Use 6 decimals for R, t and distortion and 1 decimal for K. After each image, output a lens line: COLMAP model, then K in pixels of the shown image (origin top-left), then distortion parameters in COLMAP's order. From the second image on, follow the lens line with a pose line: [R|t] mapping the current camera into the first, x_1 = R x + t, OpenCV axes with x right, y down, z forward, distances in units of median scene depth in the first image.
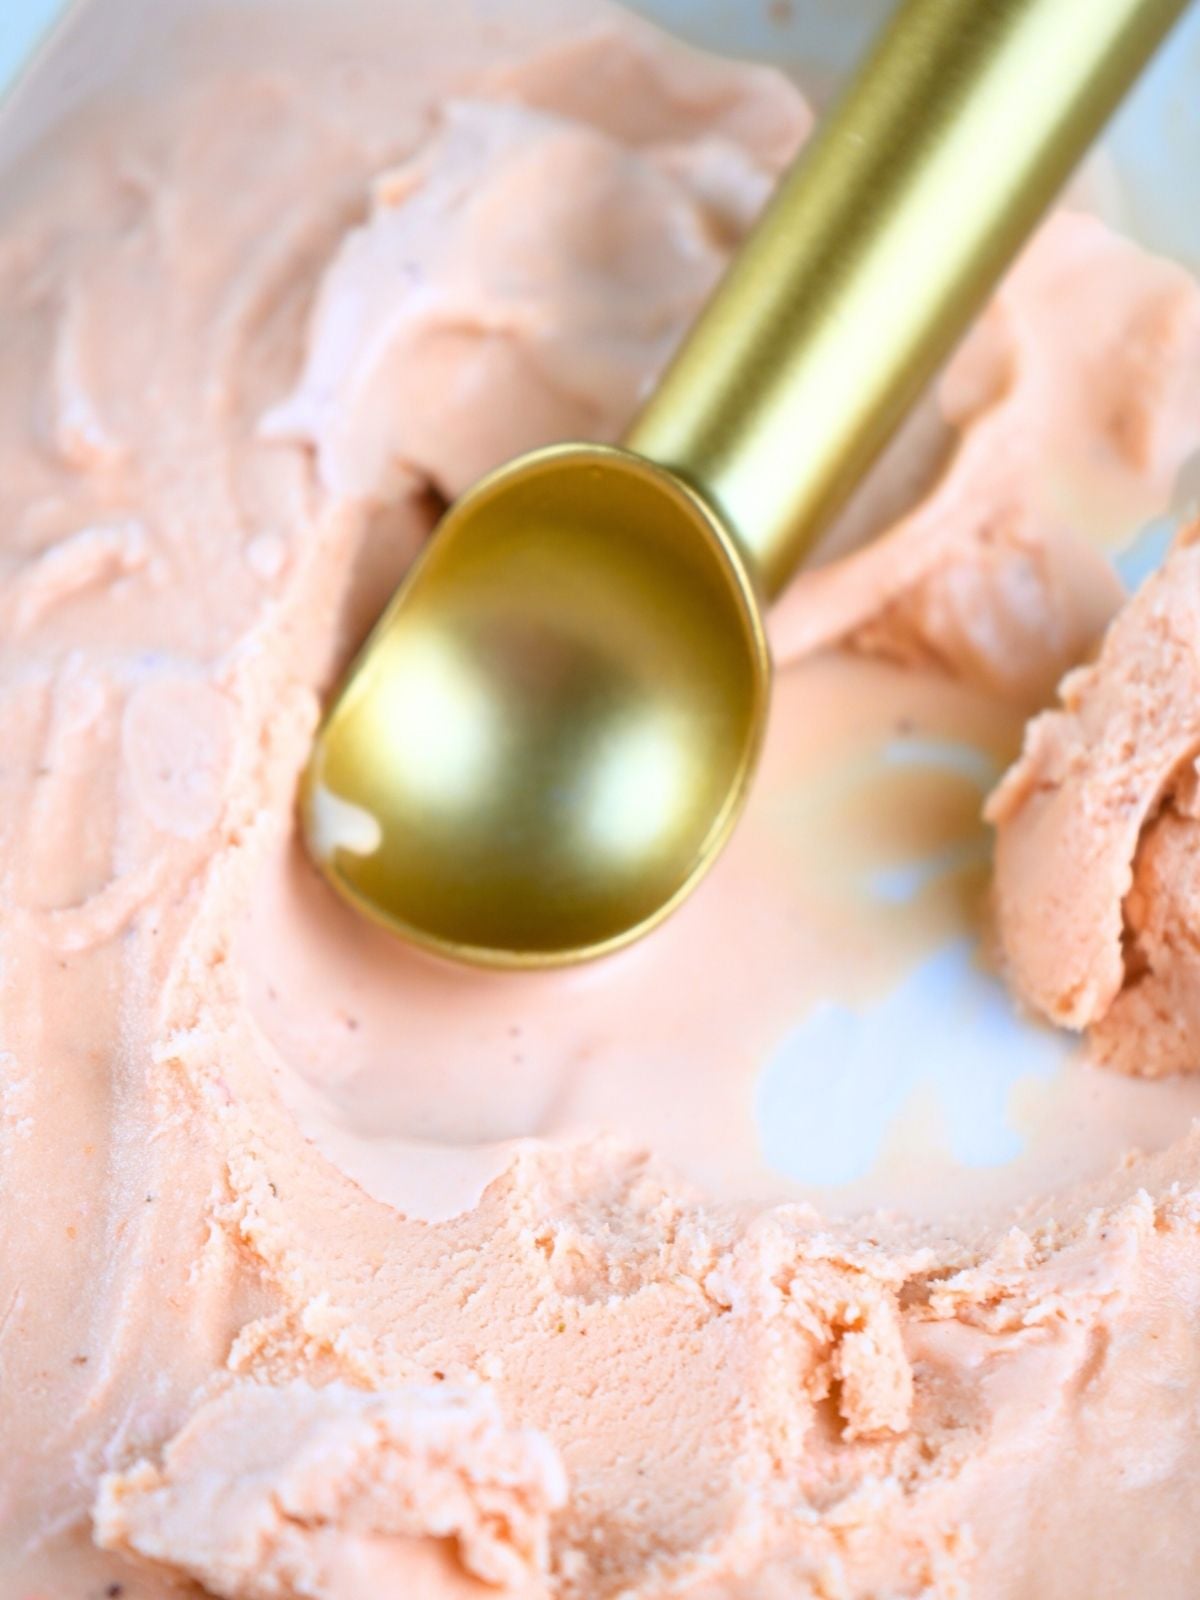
lens RADIAL K [[2677.7, 0, 600.0], [0, 2677.7, 800.0], [0, 0, 1]] dist [-0.035592, -0.107727]
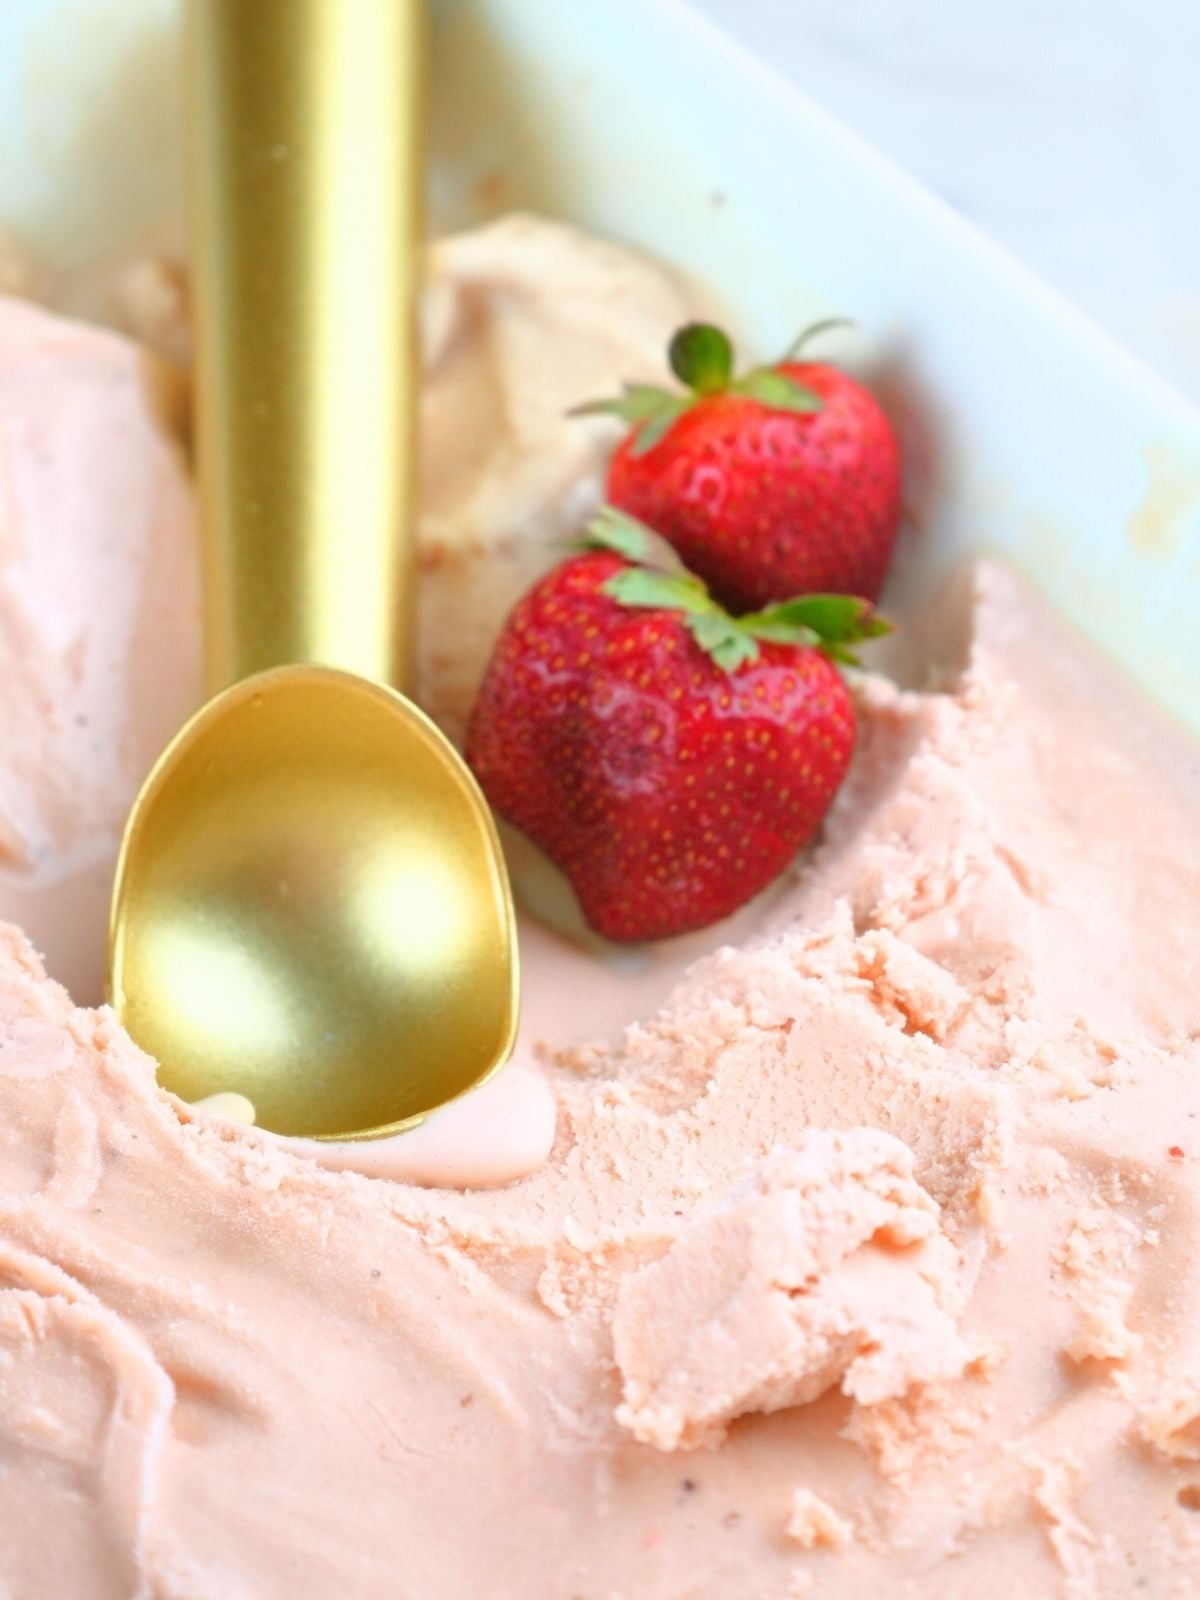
lens RADIAL K [[2677.7, 0, 600.0], [0, 2677.7, 800.0], [0, 0, 1]] dist [-0.035592, -0.107727]
pose [[0.711770, -0.615654, 0.338161, -0.335985], [0.626370, 0.774187, 0.091079, -0.035478], [-0.317873, 0.146986, 0.936671, -0.044844]]
